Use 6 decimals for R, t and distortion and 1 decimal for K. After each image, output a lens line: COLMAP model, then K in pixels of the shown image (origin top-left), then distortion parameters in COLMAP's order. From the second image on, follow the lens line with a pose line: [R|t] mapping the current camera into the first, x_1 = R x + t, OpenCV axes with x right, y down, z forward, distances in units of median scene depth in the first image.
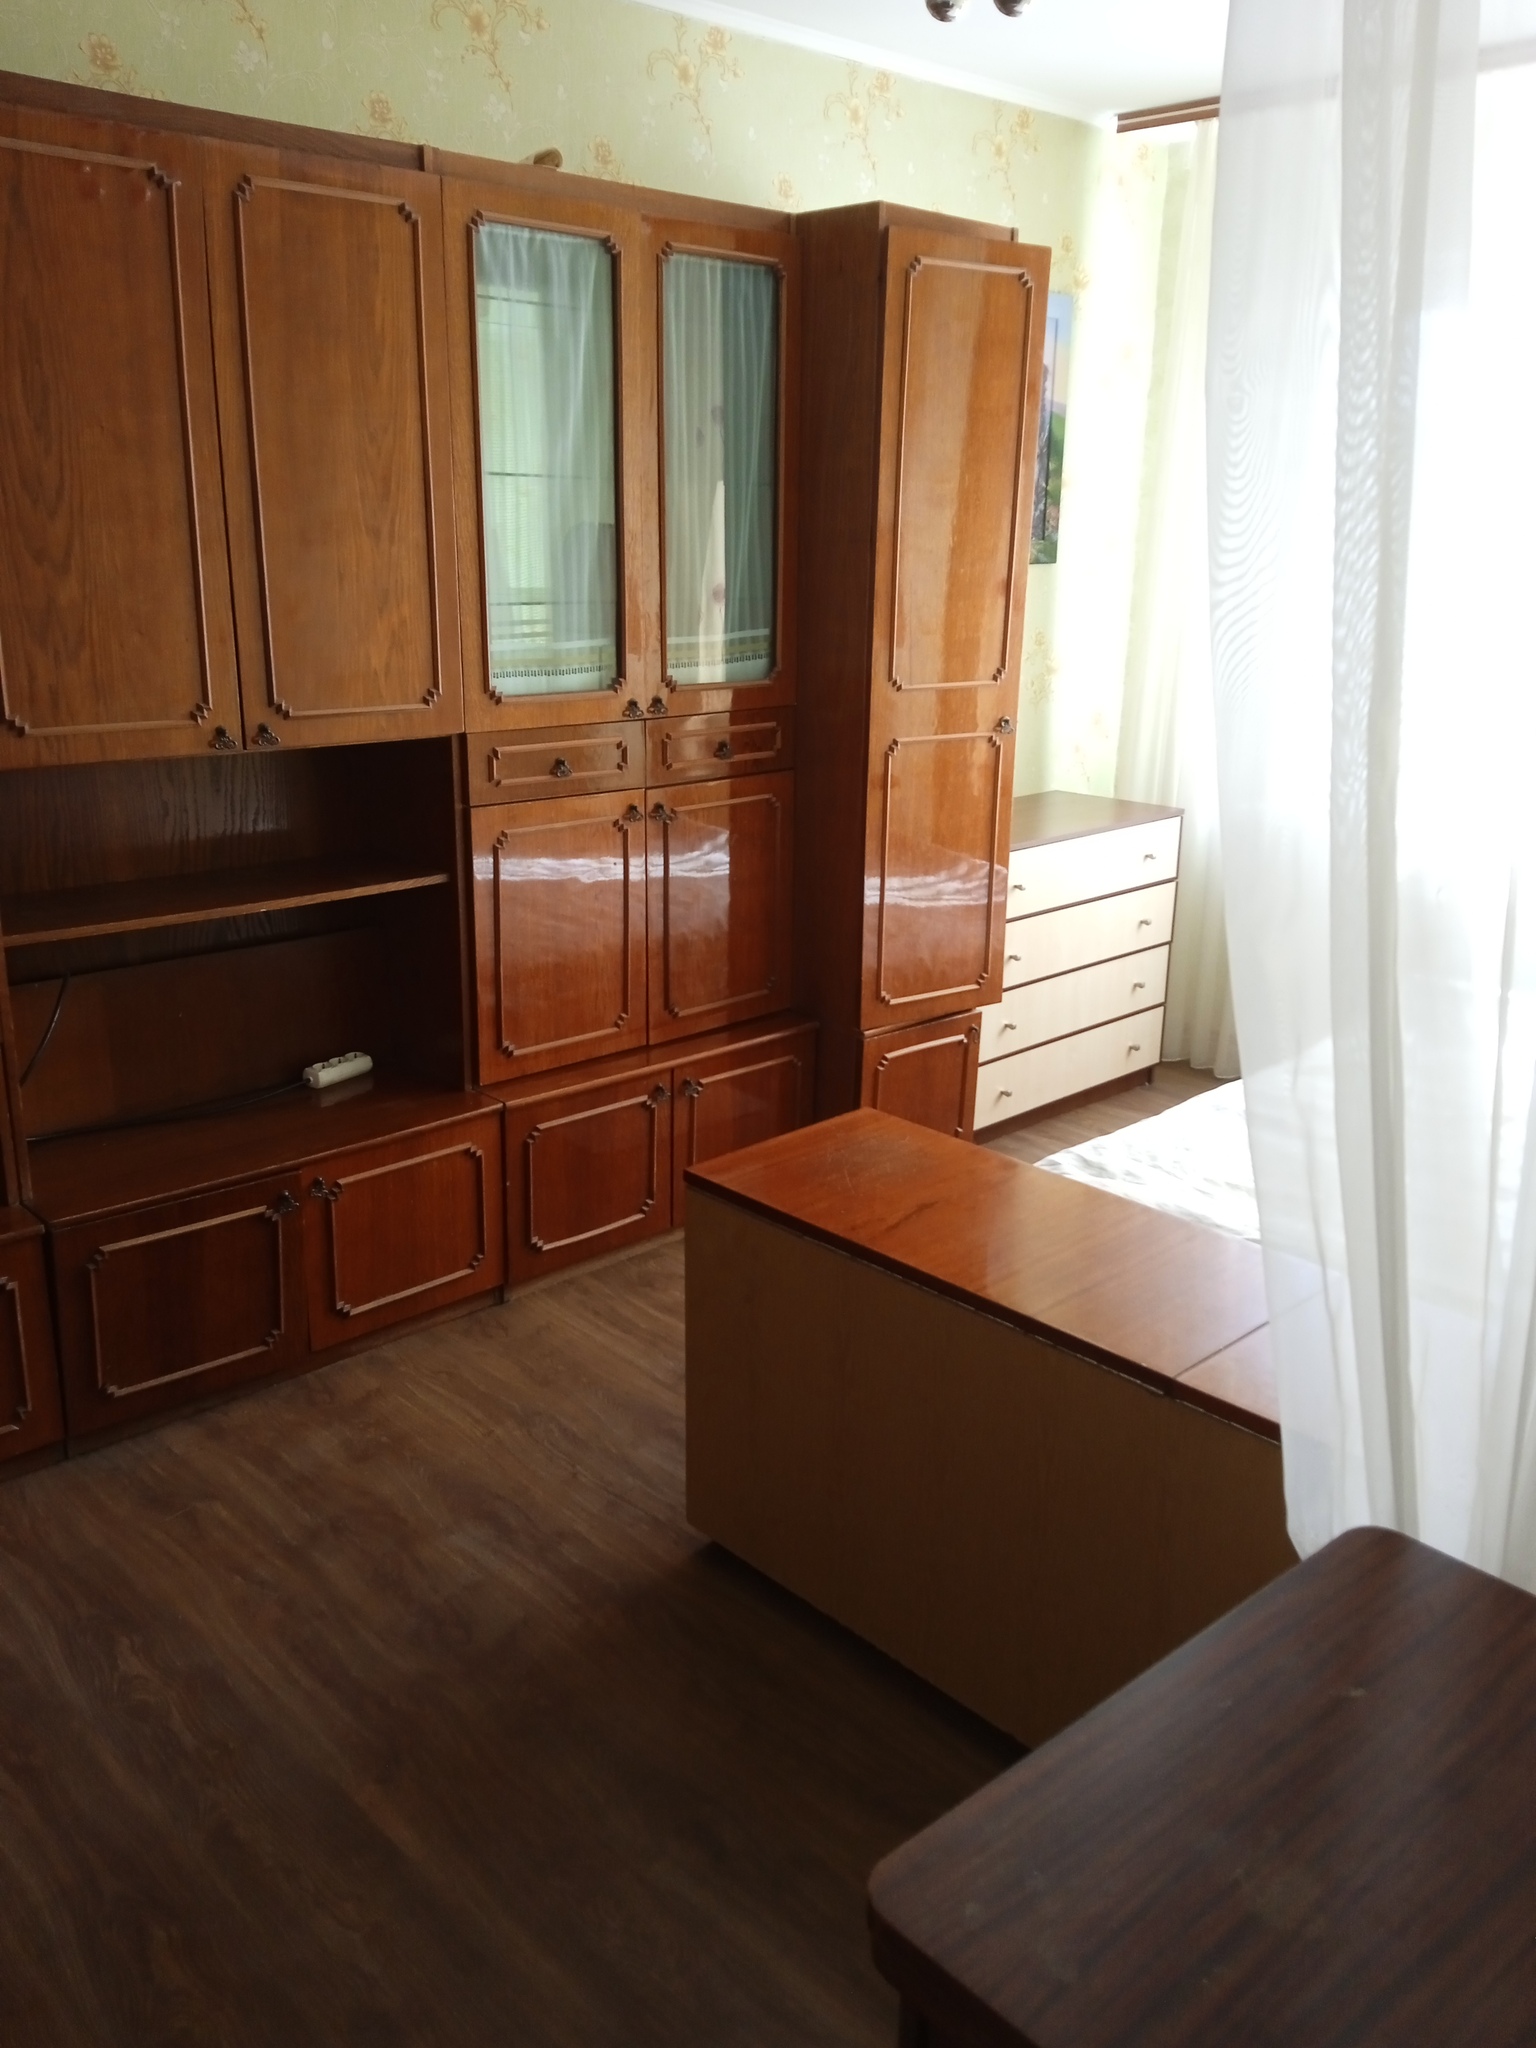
lens RADIAL K [[1668.1, 0, 763.7], [0, 1668.1, 1033.7], [0, 0, 1]] dist [0.091139, -0.155869]
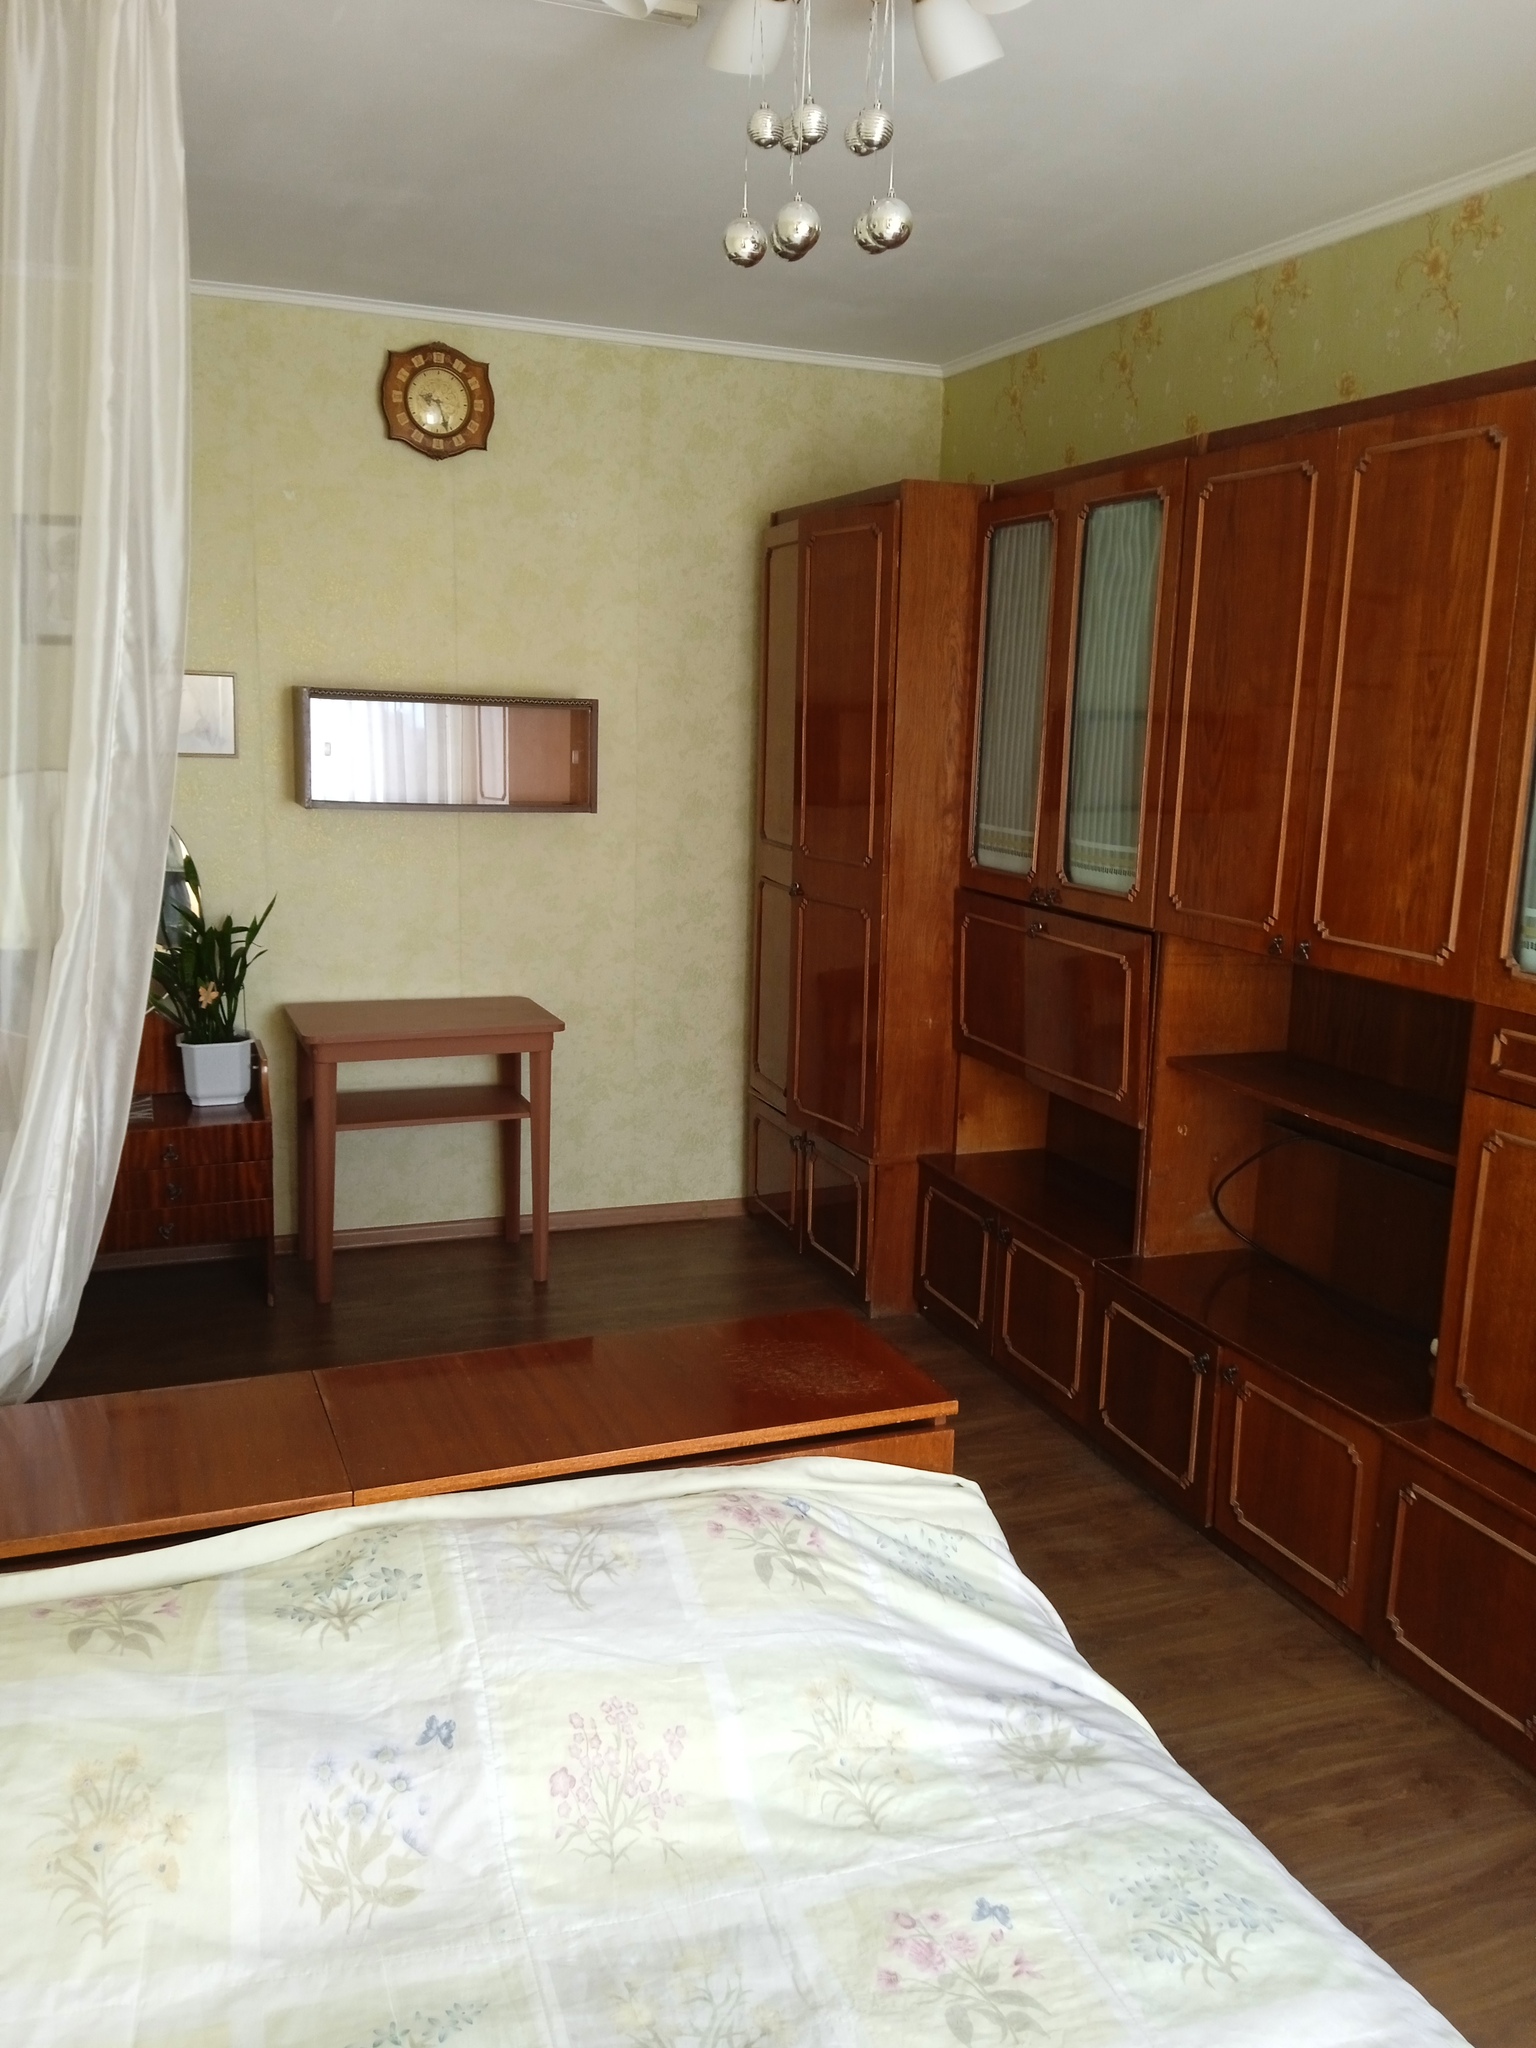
lens RADIAL K [[1668.1, 0, 755.2], [0, 1668.1, 1022.9], [0, 0, 1]] dist [0.091139, -0.155869]
pose [[-0.389989, 0.142904, -0.909663, 0.795319], [-0.294718, 0.916548, 0.270337, -0.313779], [0.872382, 0.373522, -0.315327, 1.023341]]
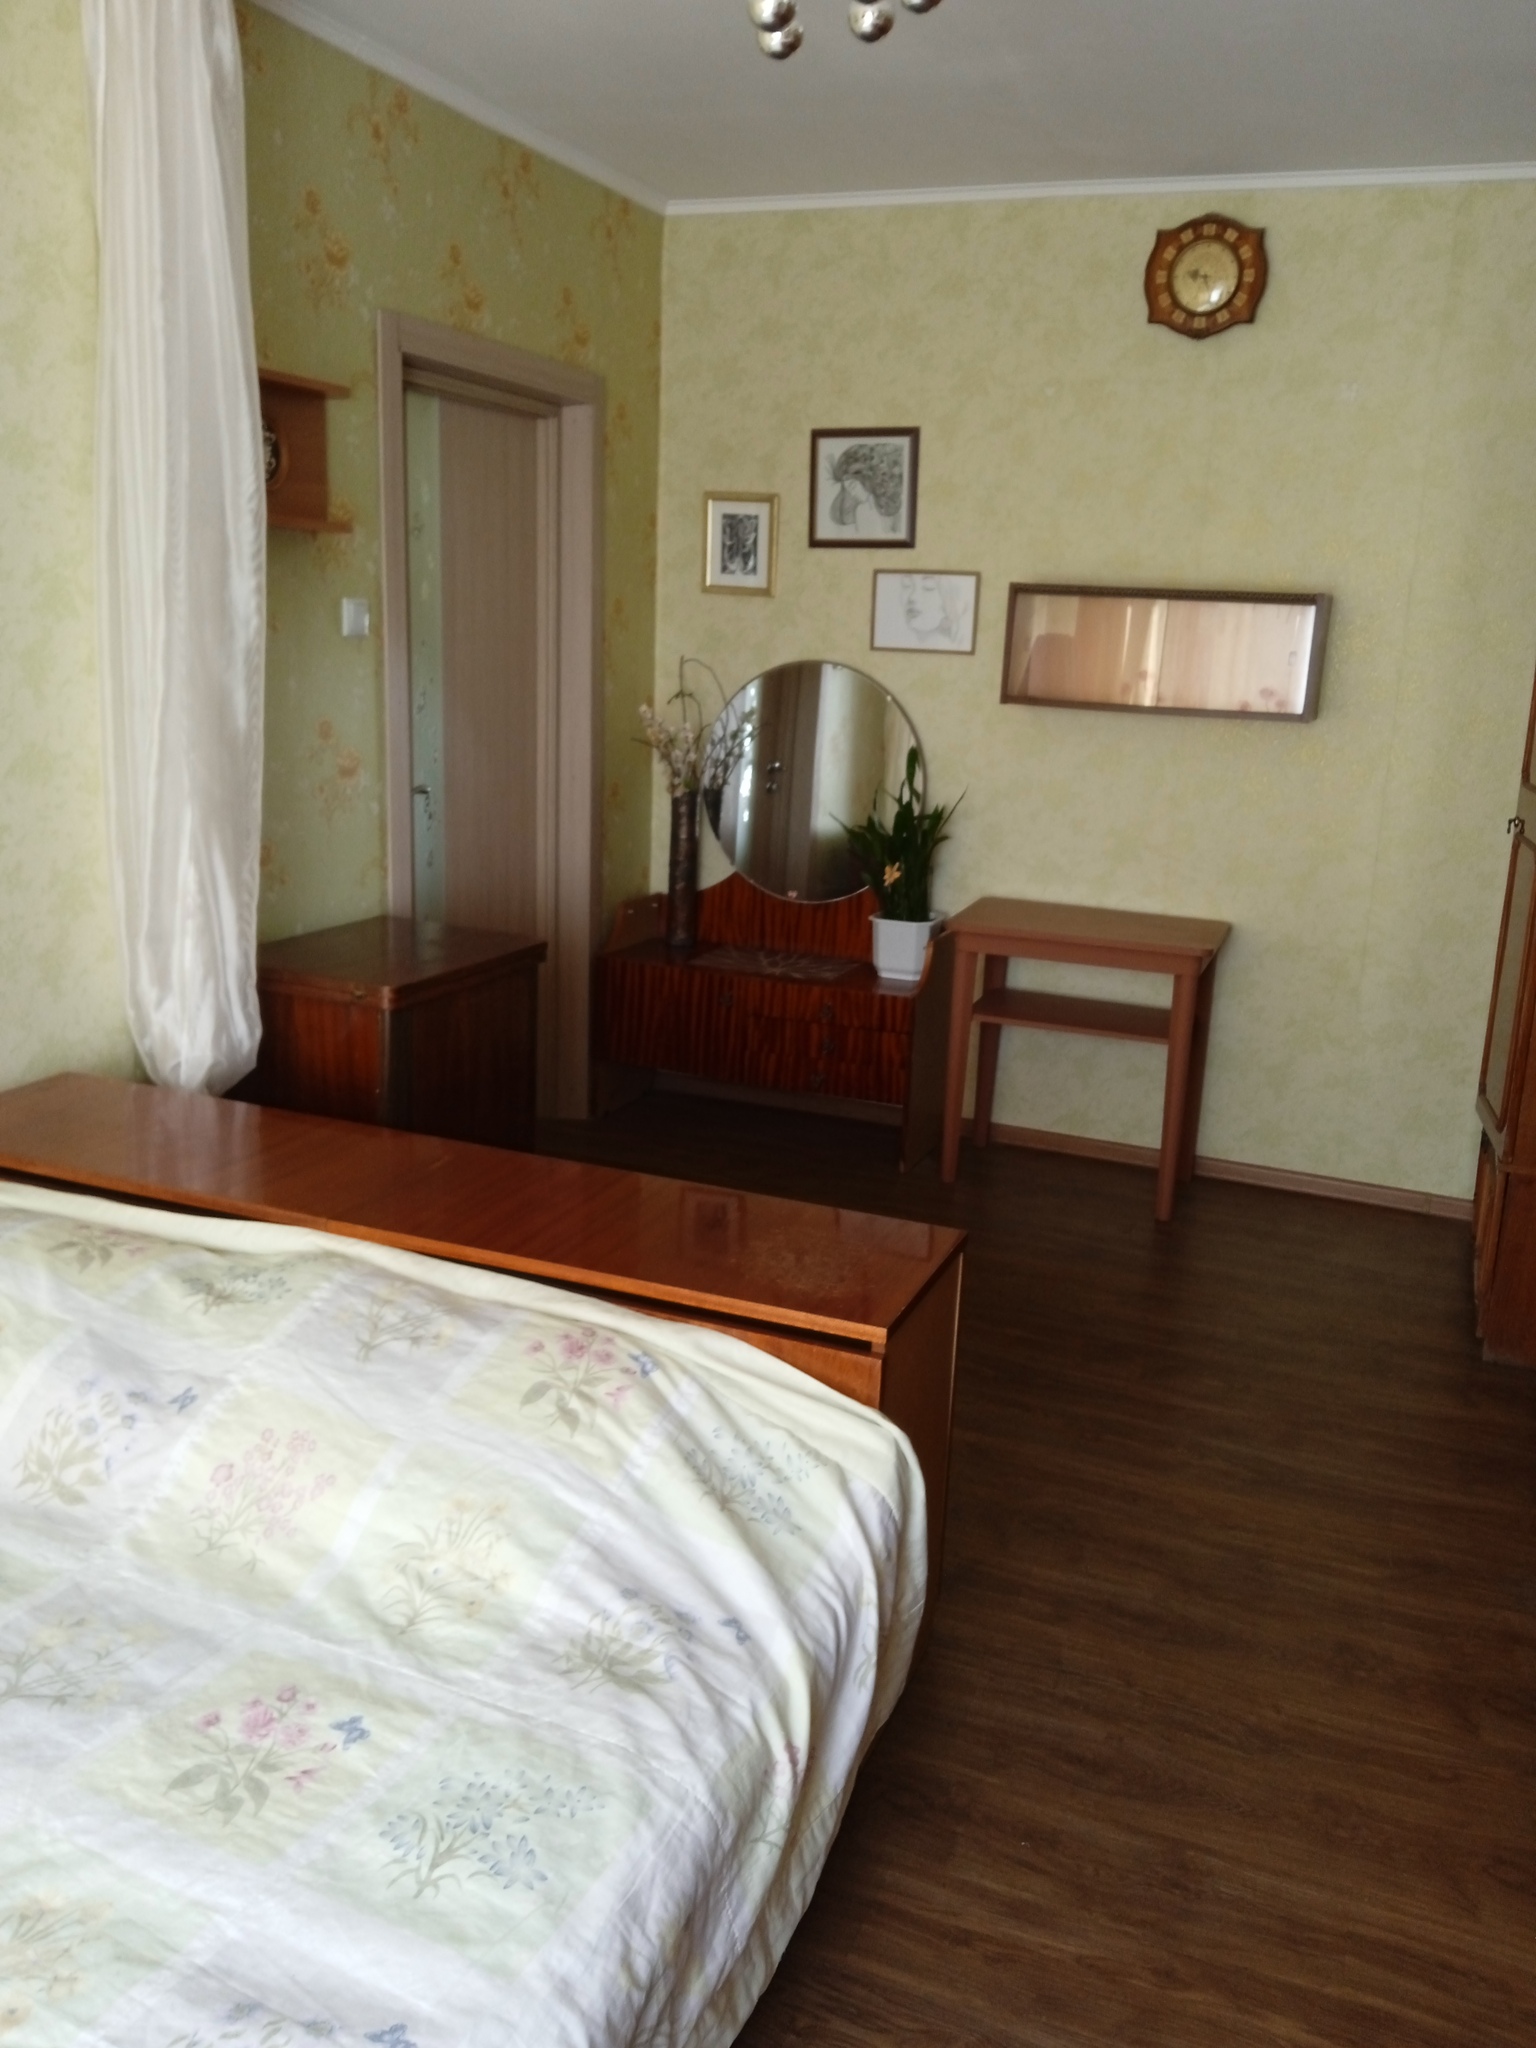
lens RADIAL K [[1668.1, 0, 758.1], [0, 1668.1, 1018.0], [0, 0, 1]] dist [0.091139, -0.155869]
pose [[-0.915091, 0.037250, -0.401524, 0.386966], [-0.171330, 0.865467, 0.470759, -0.398869], [0.365041, 0.499580, -0.785598, 1.392080]]
